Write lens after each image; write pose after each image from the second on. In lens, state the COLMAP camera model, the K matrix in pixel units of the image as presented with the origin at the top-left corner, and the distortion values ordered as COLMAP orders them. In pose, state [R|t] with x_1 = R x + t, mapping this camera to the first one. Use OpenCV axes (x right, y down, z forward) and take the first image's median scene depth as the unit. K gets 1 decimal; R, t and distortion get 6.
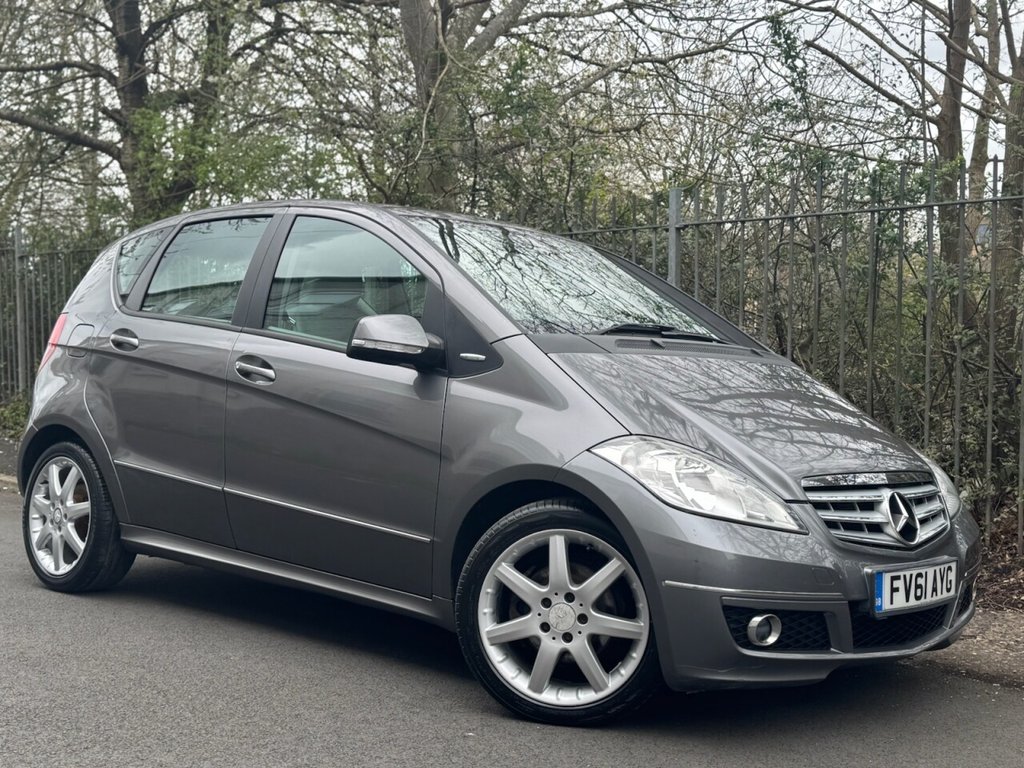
lens RADIAL K [[1263.1, 0, 517.3], [0, 1263.1, 386.9], [0, 0, 1]] dist [0.192044, -0.443961]
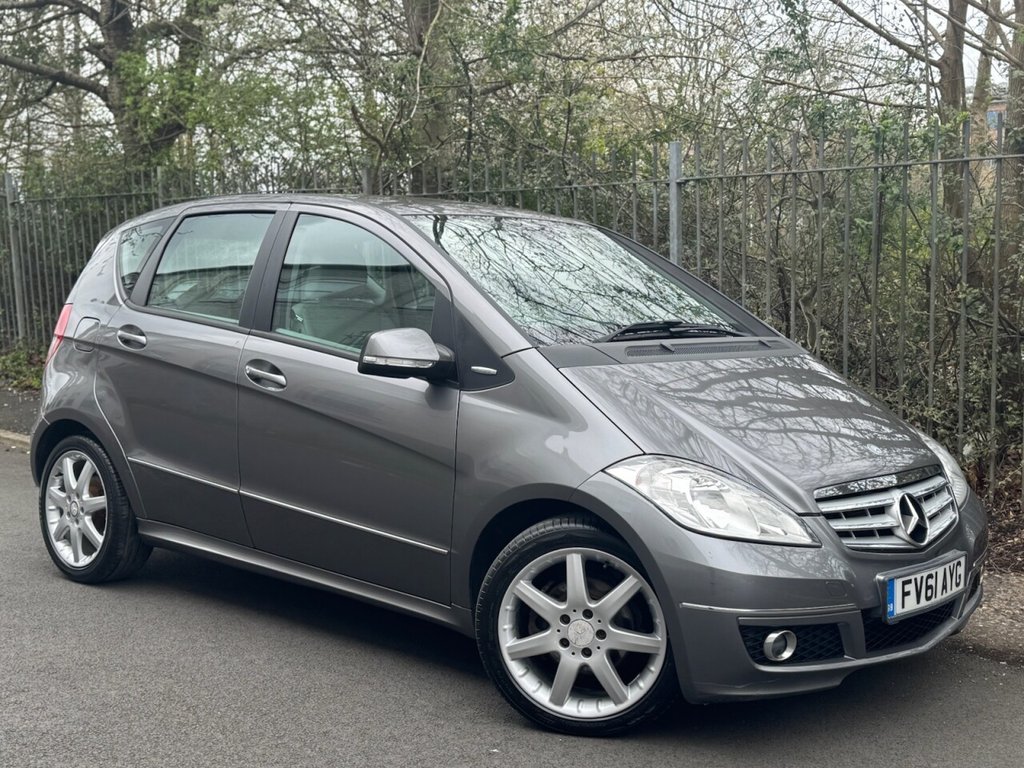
lens RADIAL K [[1263.1, 0, 517.3], [0, 1263.1, 386.9], [0, 0, 1]] dist [0.192044, -0.443961]
pose [[0.999580, -0.028957, 0.001501, -0.010529], [0.028753, 0.996567, 0.077641, -0.087430], [-0.003744, -0.077565, 0.996980, -0.002812]]
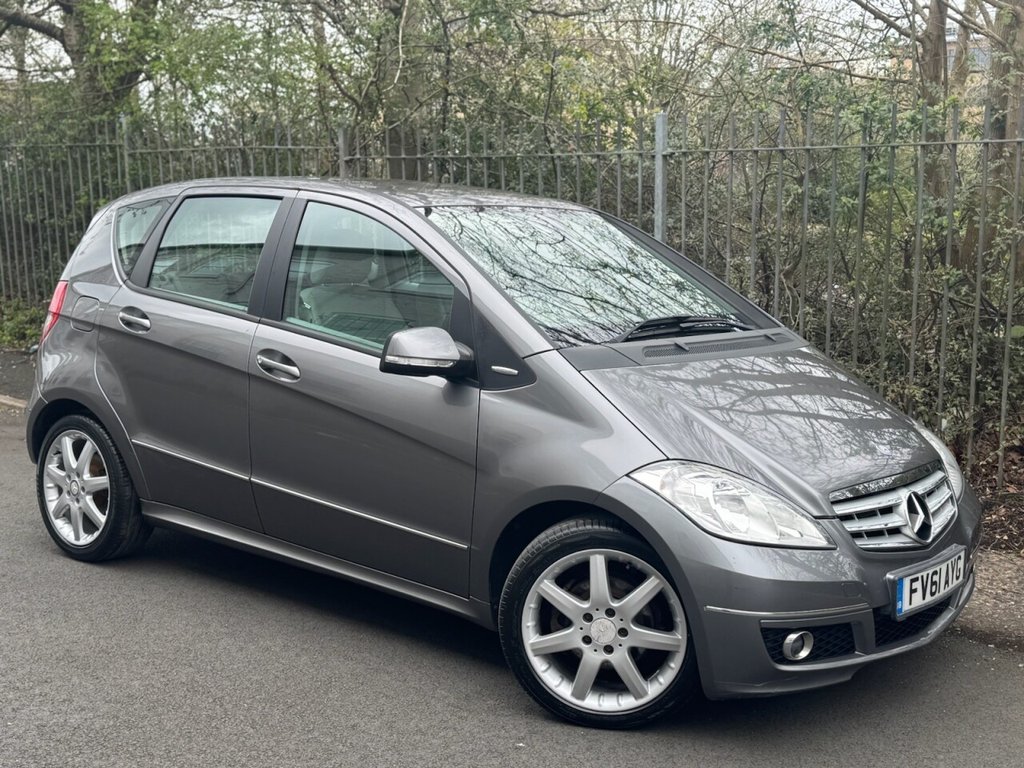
lens RADIAL K [[1264.4, 0, 512.5], [0, 1264.4, 386.8], [0, 0, 1]] dist [0.188075, -0.431432]
pose [[0.998874, -0.023758, 0.041058, -0.070790], [0.018269, 0.991445, 0.129239, -0.142036], [-0.043777, -0.128343, 0.990763, -0.014313]]
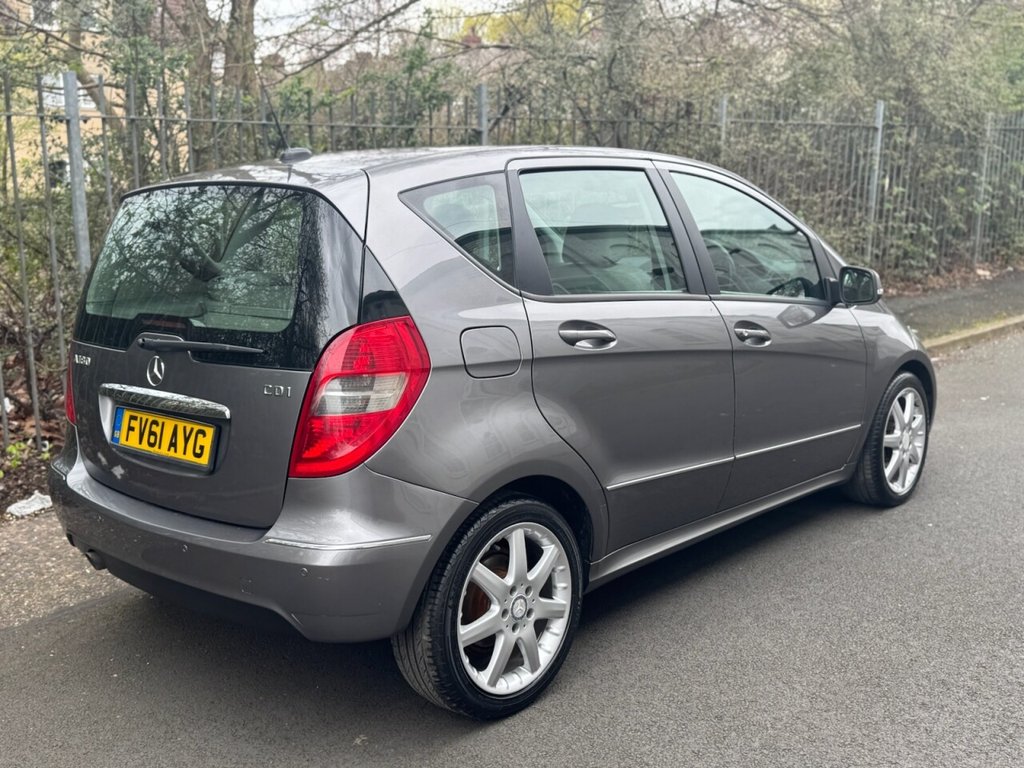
lens RADIAL K [[1060.8, 0, 508.7], [0, 1060.8, 380.9], [0, 0, 1]] dist [0.147767, -0.294220]
pose [[0.016146, -0.213953, 0.976710, -1.216471], [0.031459, 0.976463, 0.213379, -0.191080], [-0.999375, 0.027282, 0.022496, 1.352918]]
